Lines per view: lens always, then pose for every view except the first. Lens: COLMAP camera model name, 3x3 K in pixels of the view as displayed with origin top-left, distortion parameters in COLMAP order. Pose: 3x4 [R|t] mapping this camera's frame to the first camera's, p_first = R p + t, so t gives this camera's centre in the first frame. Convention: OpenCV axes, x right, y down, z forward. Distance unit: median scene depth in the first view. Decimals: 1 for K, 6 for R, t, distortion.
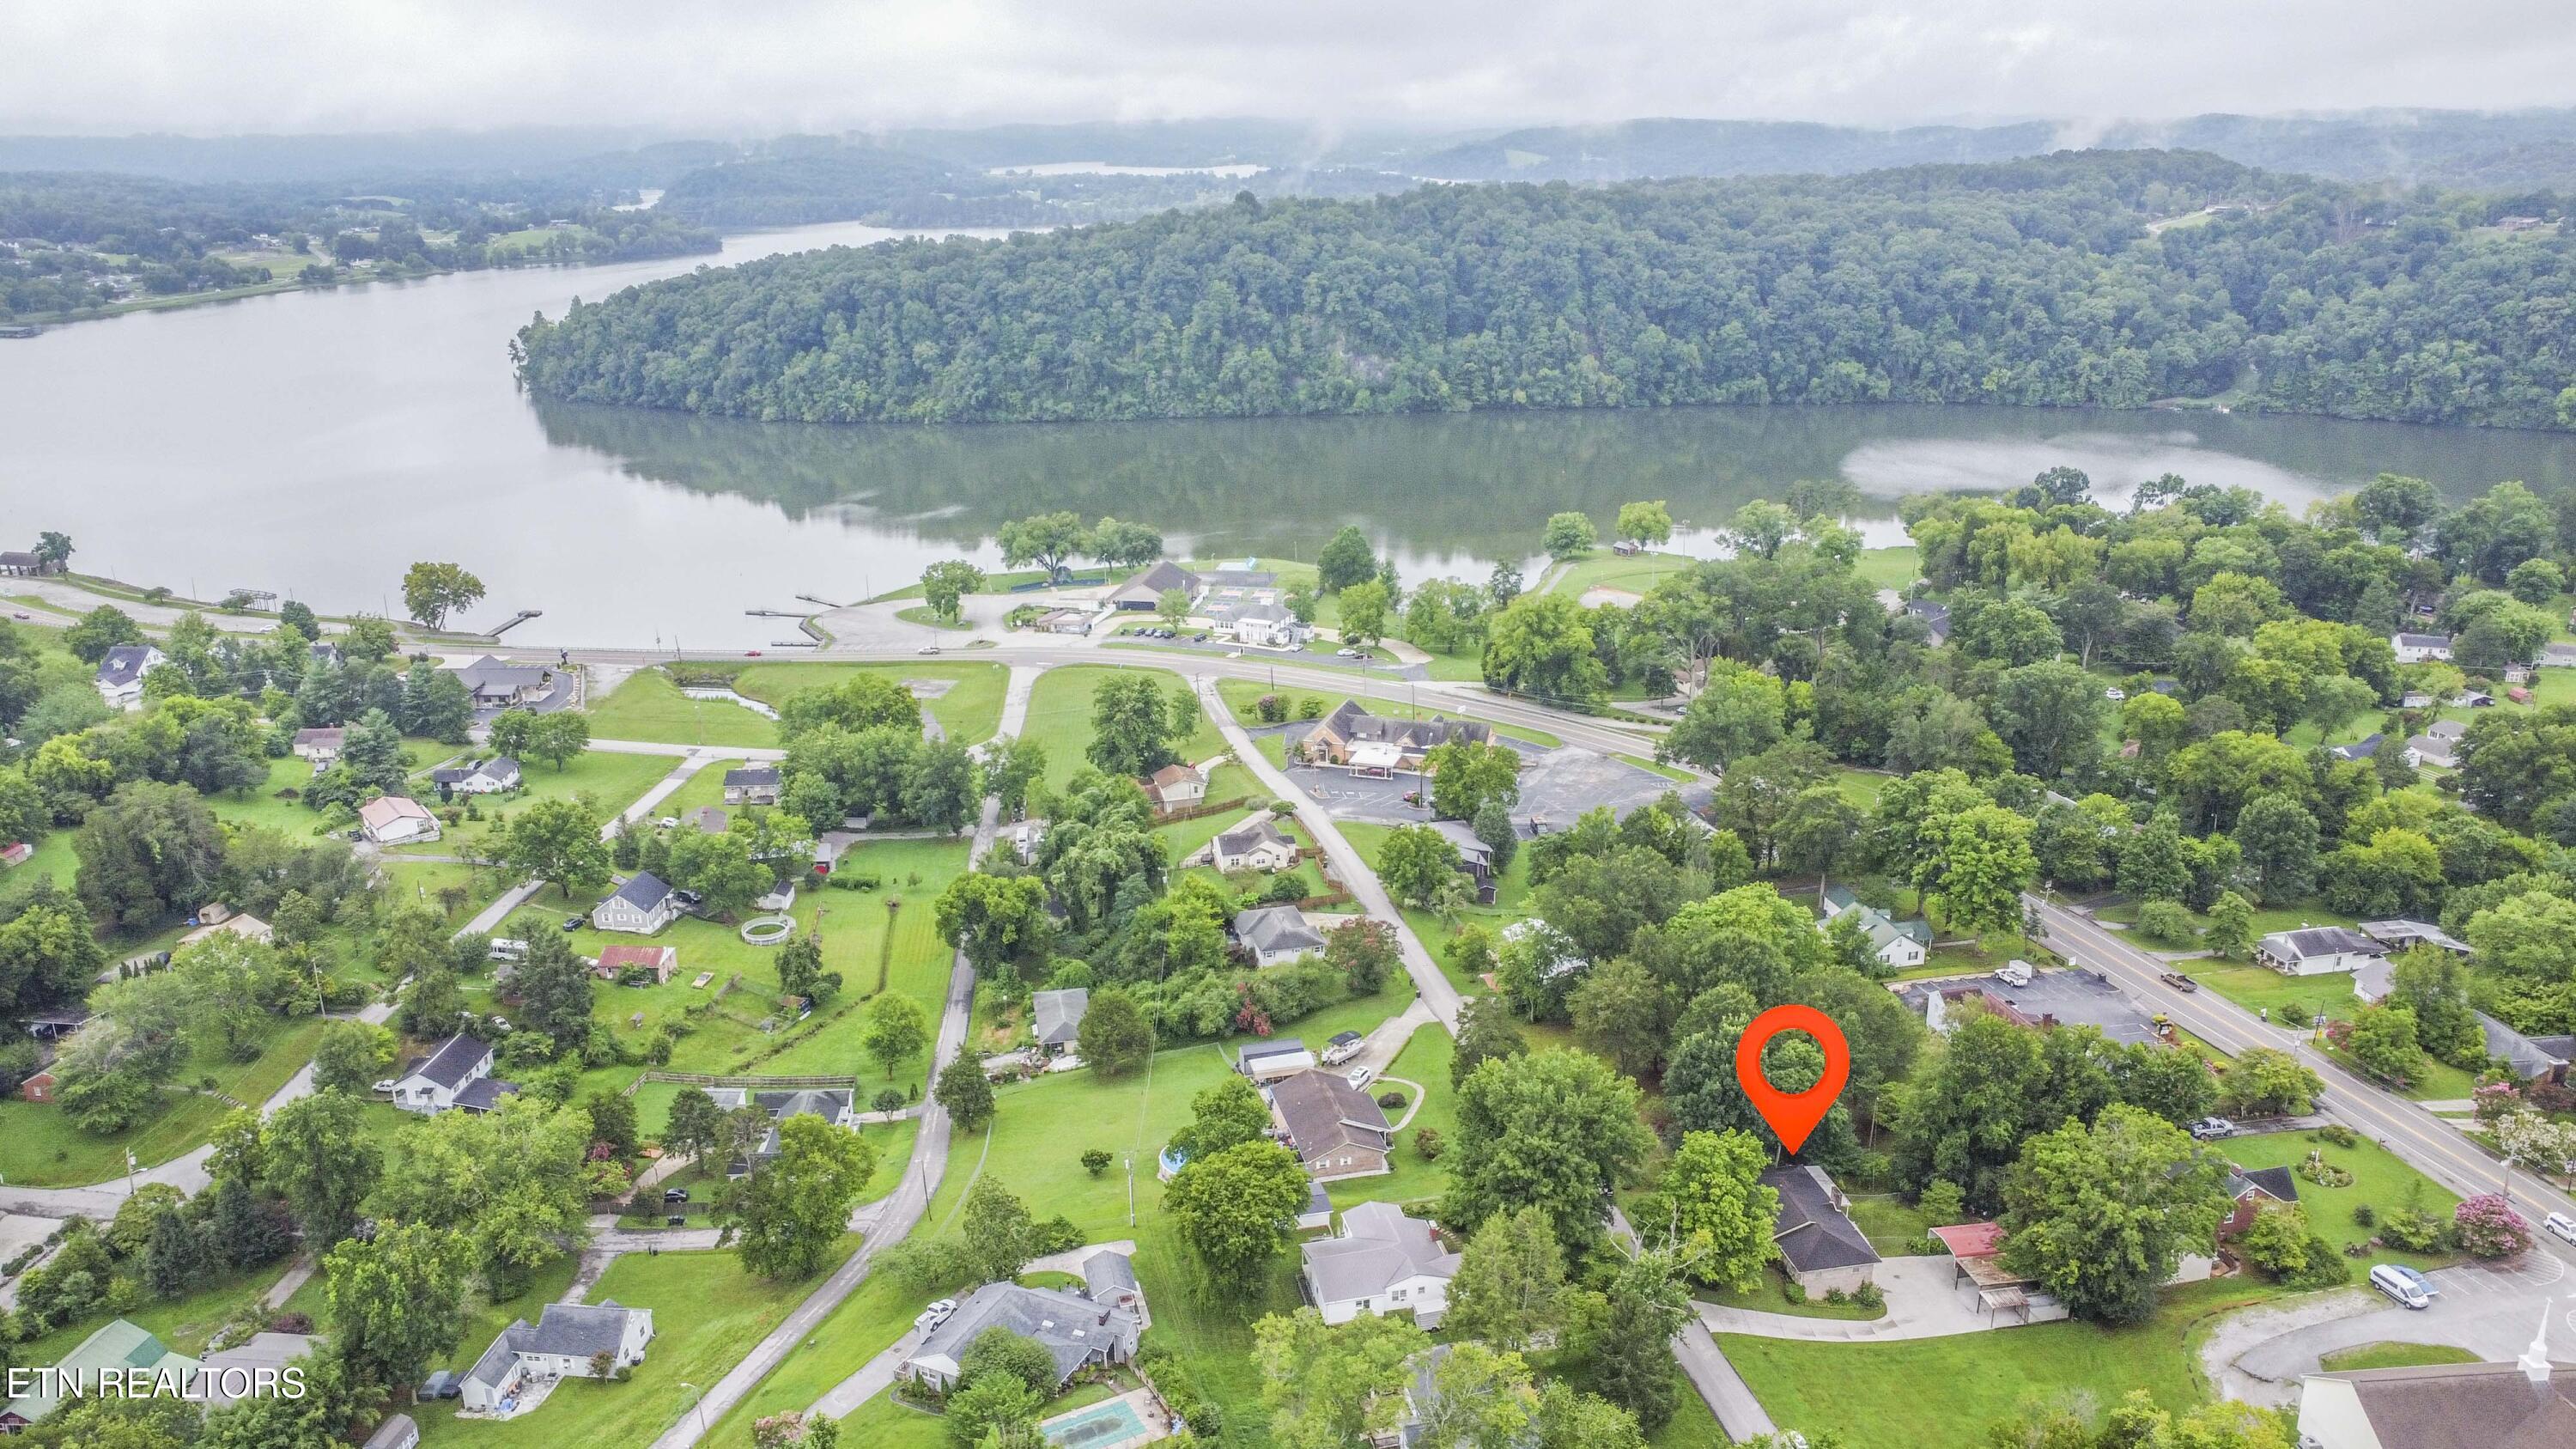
lens RADIAL K [[1900.7, 0, 1312.7], [0, 1900.7, 726.7], [0, 0, 1]] dist [-0.206910, 0.407926]
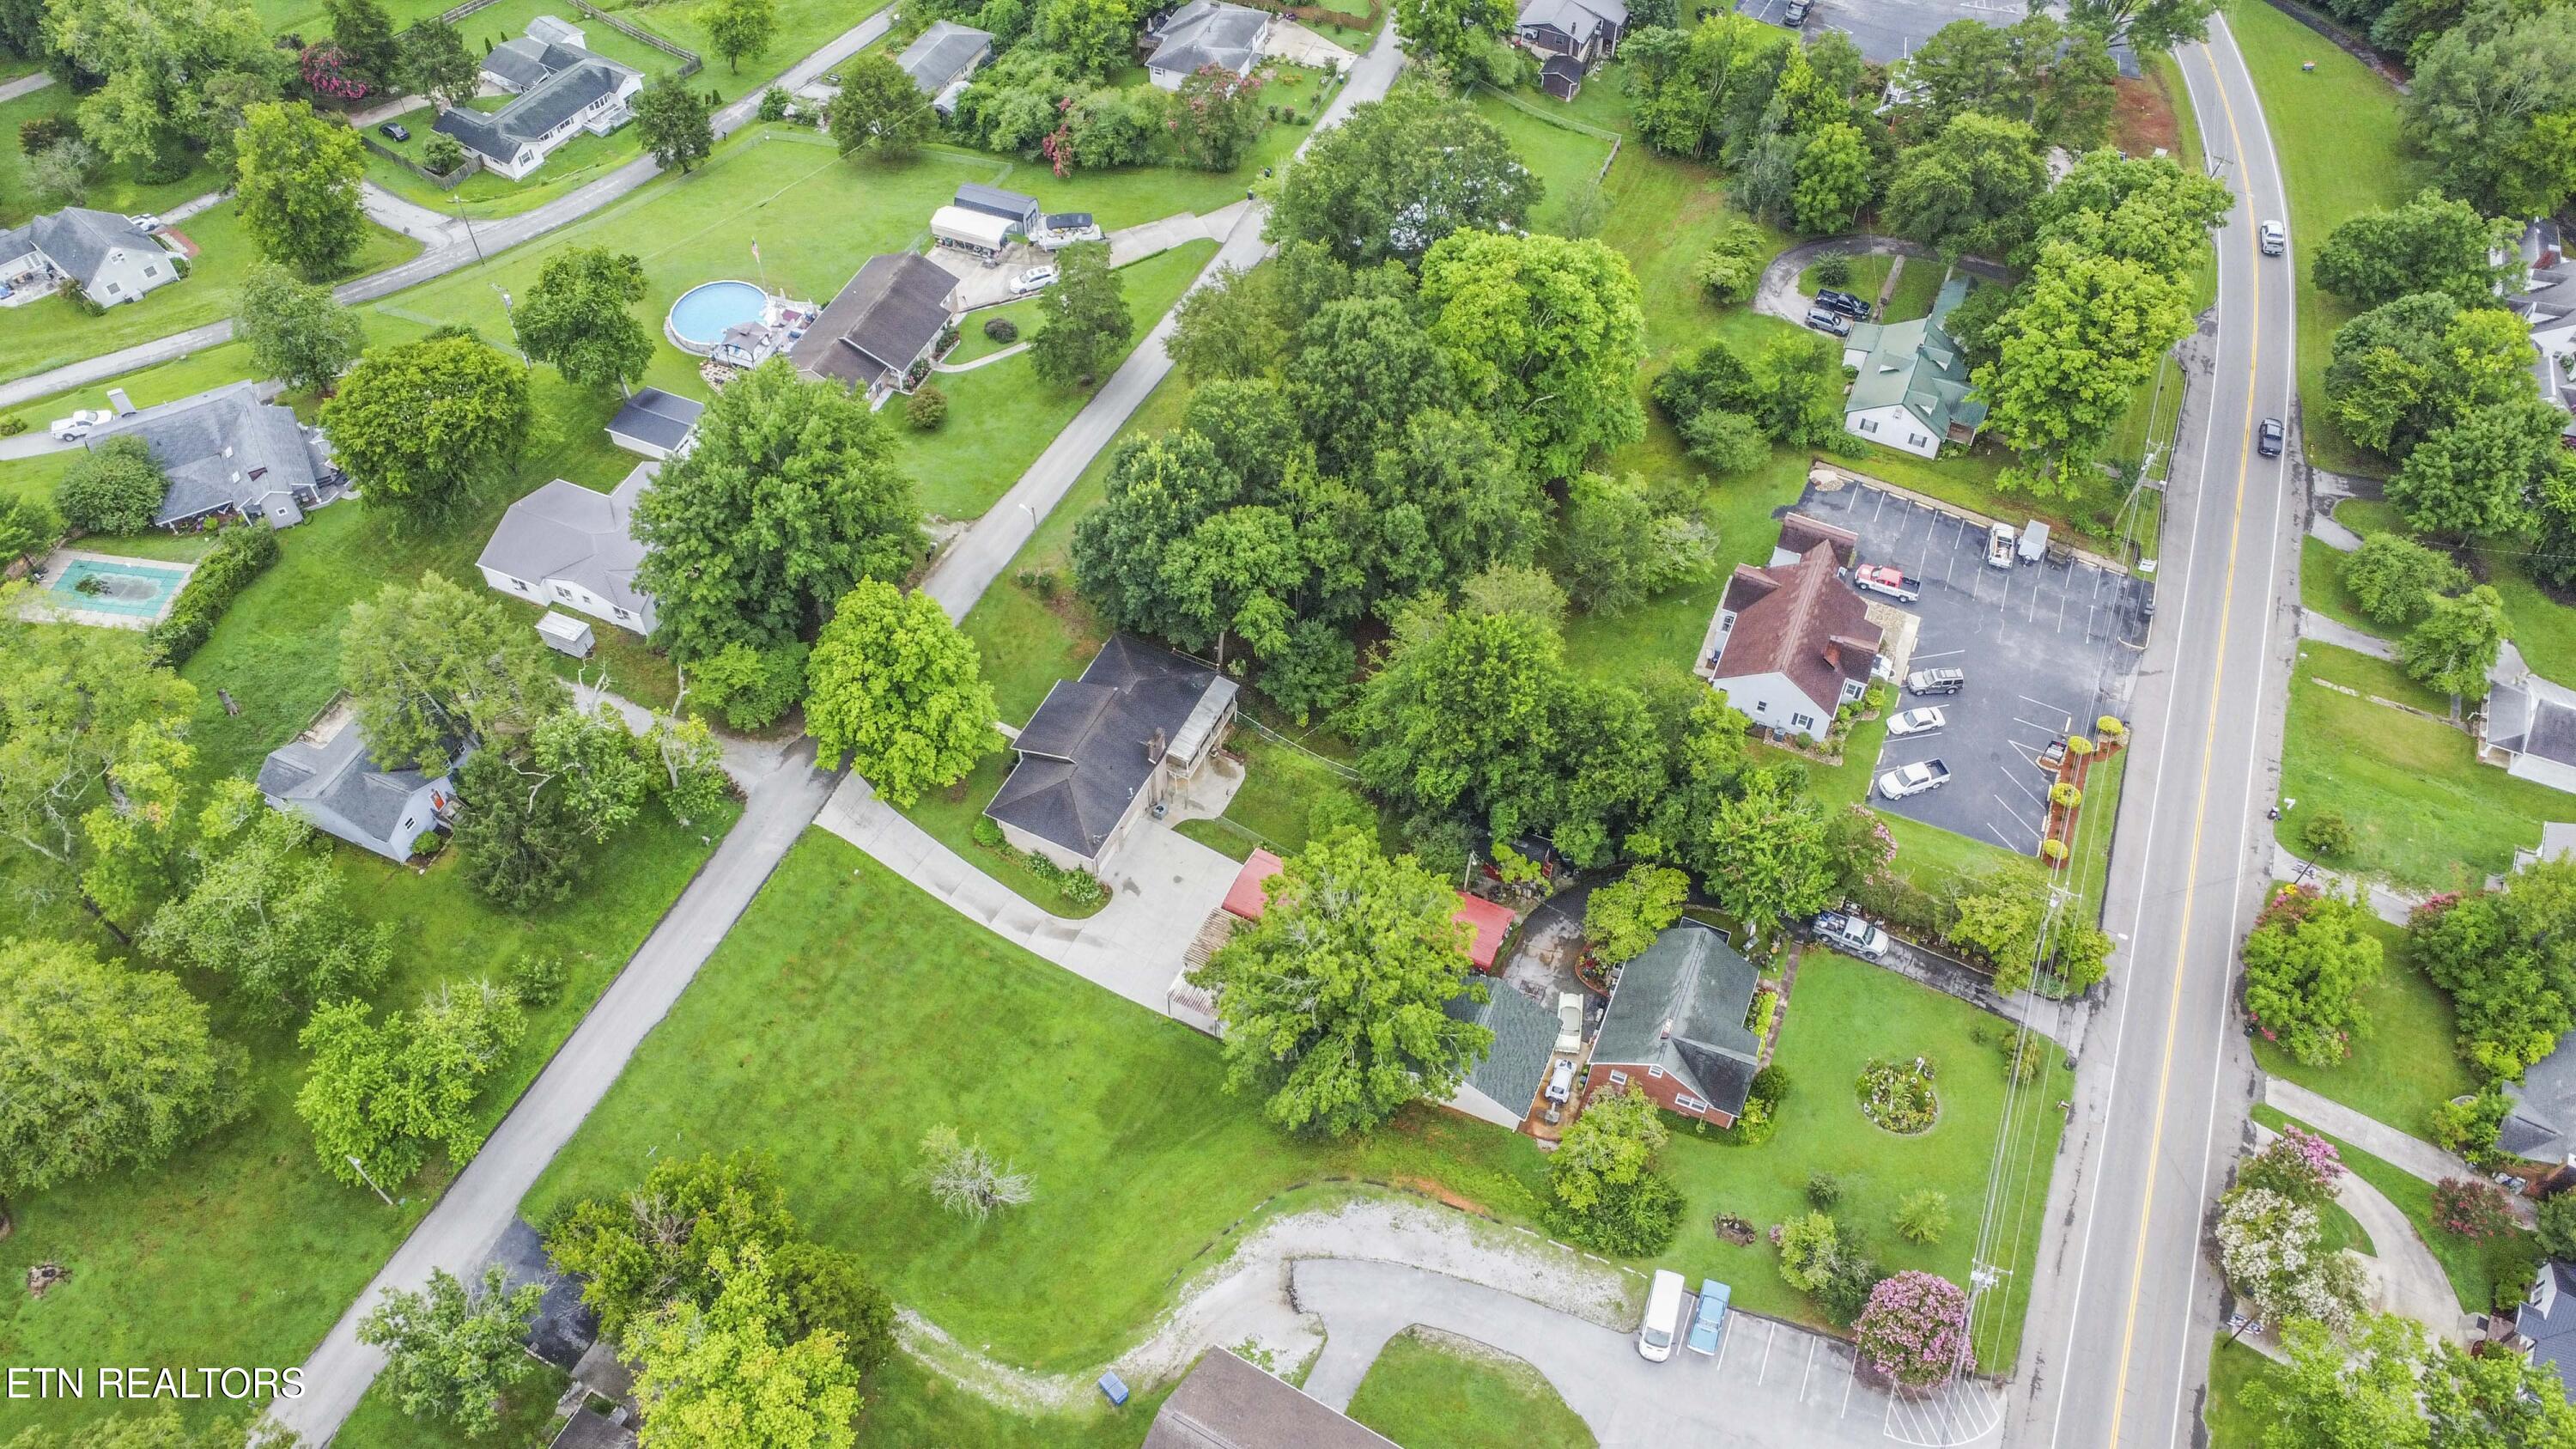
lens RADIAL K [[1880.3, 0, 1288.0], [0, 1880.3, 724.5], [0, 0, 1]] dist [-0.223121, 0.659997]
pose [[0.813161, 0.454815, -0.363197, 0.114121], [-0.194453, 0.800440, 0.566995, -0.030385], [0.548595, -0.390434, 0.739327, 0.105672]]
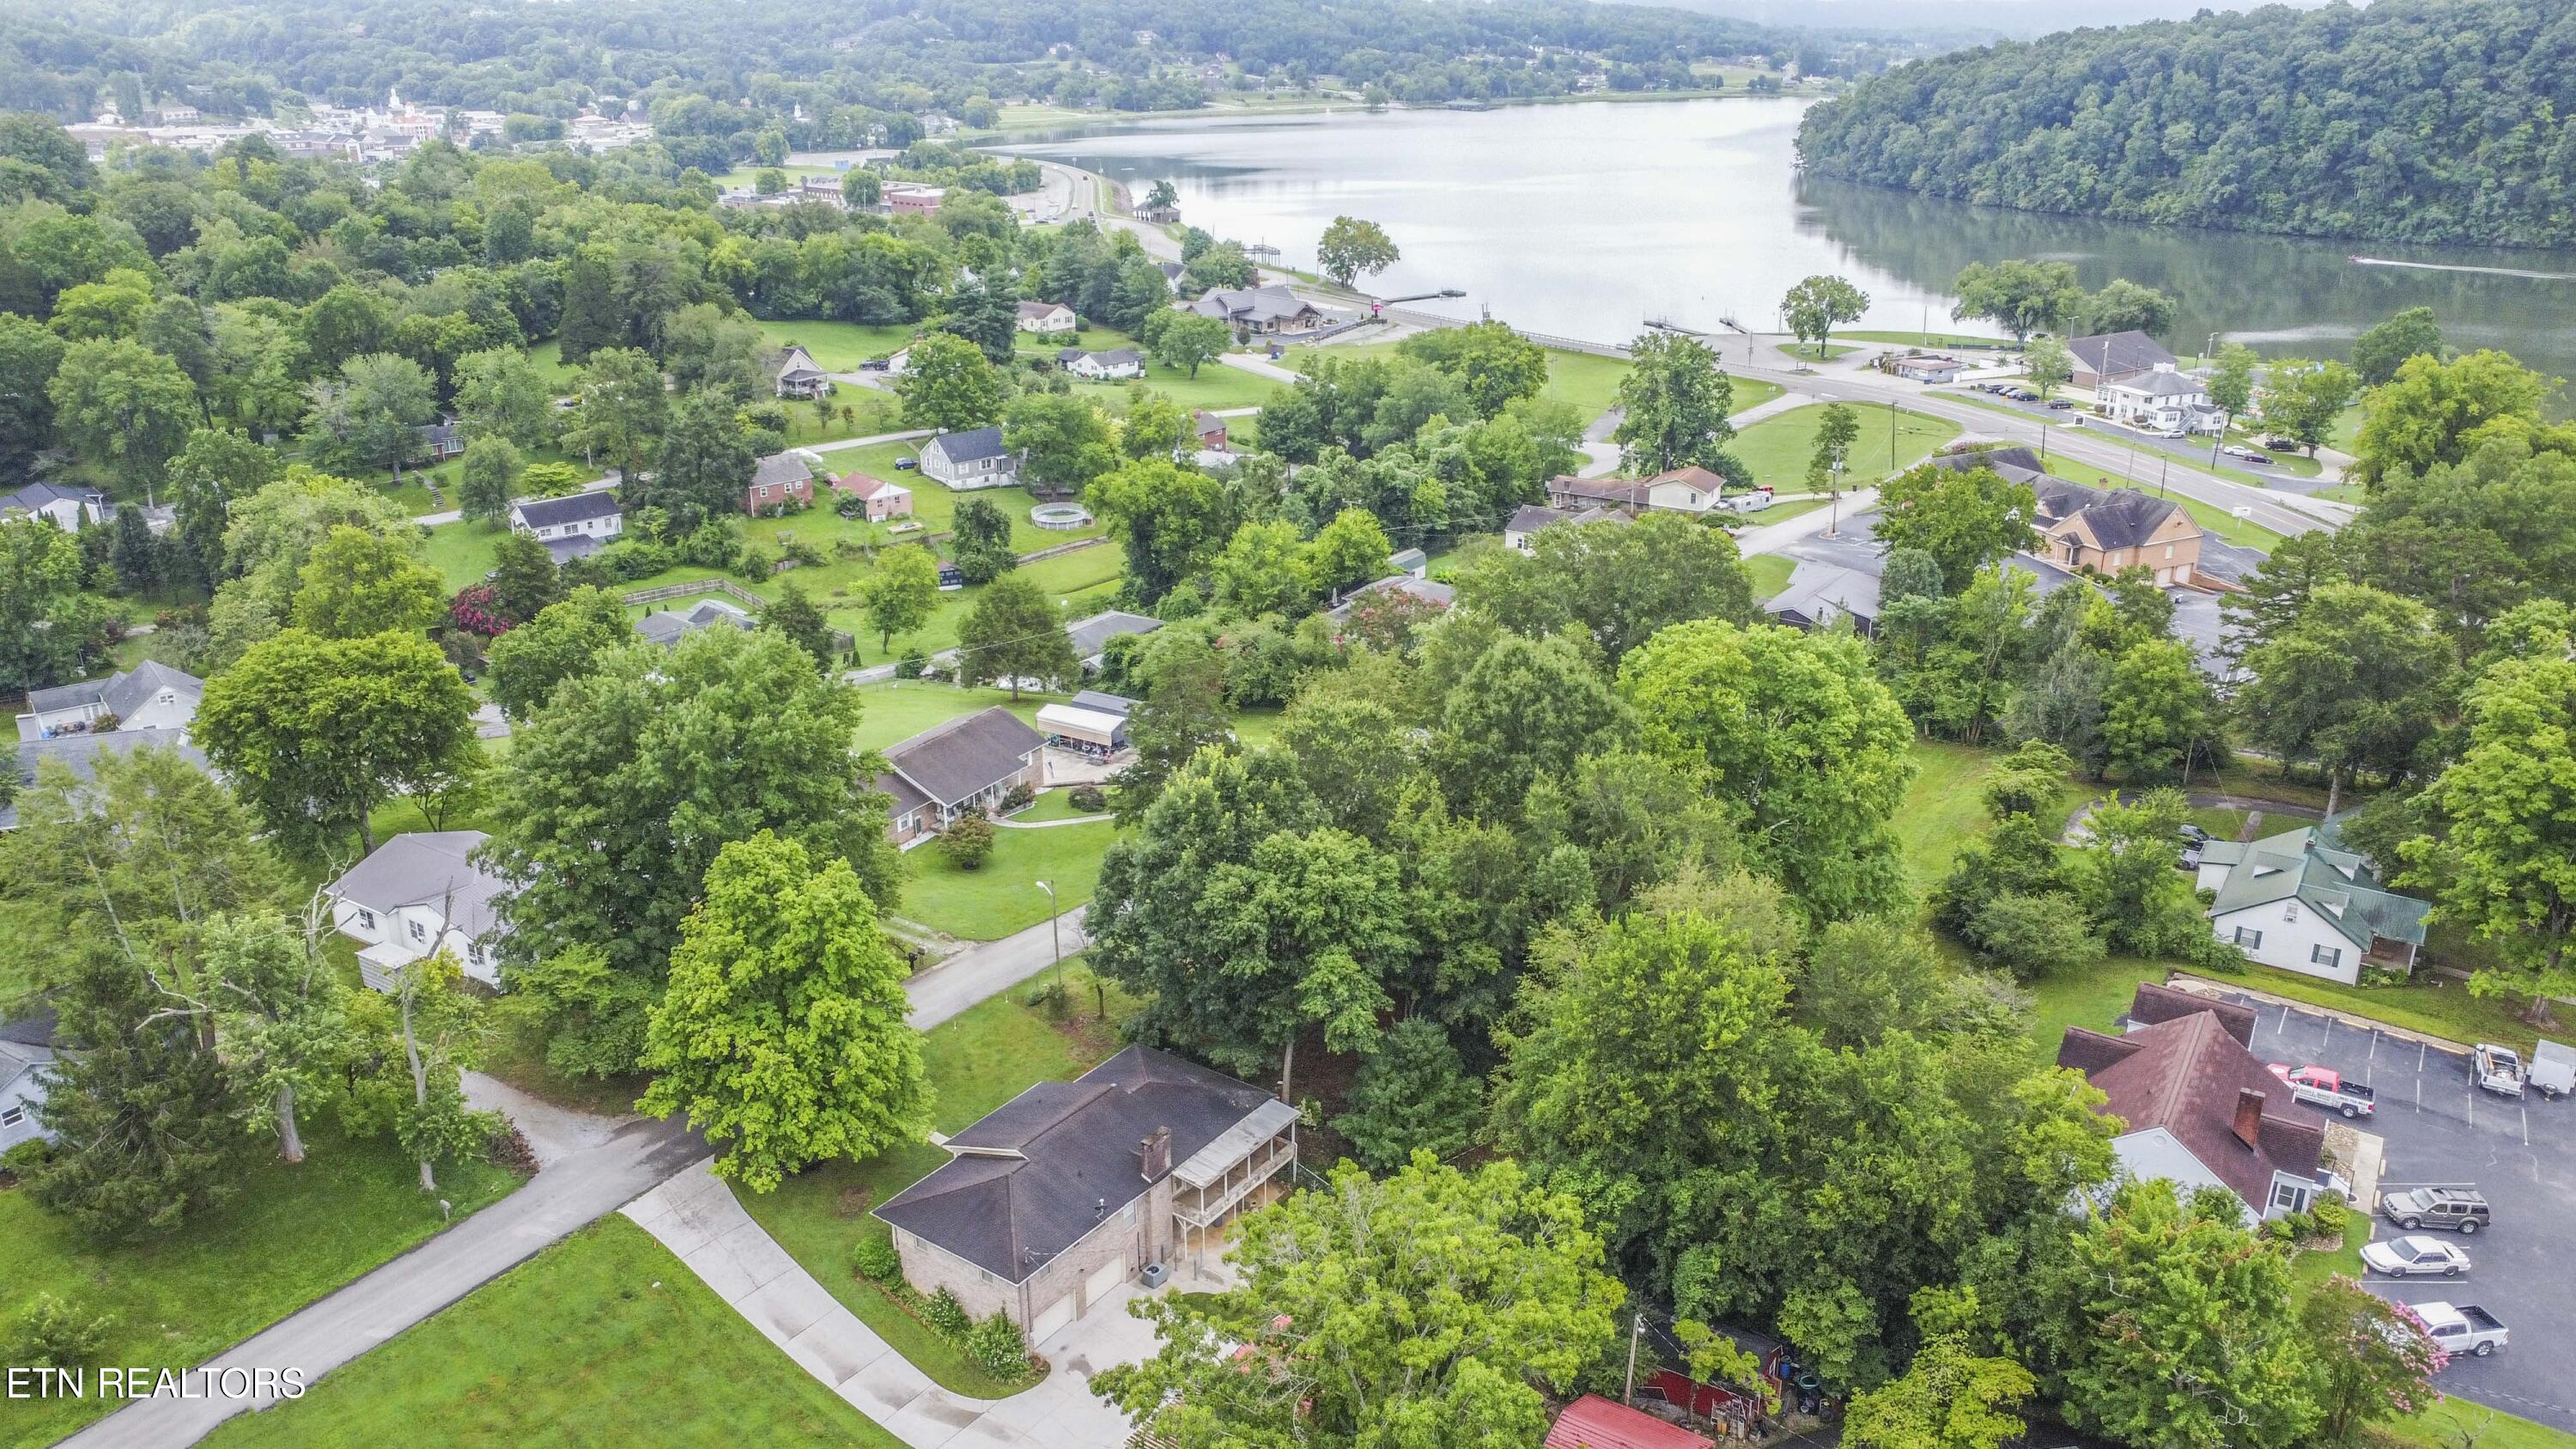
lens RADIAL K [[1930.6, 0, 1274.2], [0, 1930.6, 715.4], [0, 0, 1]] dist [-0.108156, 0.182434]
pose [[0.713498, 0.262942, -0.649447, 0.114662], [-0.228024, 0.963593, 0.139618, 0.016970], [0.662514, 0.048473, 0.747479, 0.136278]]
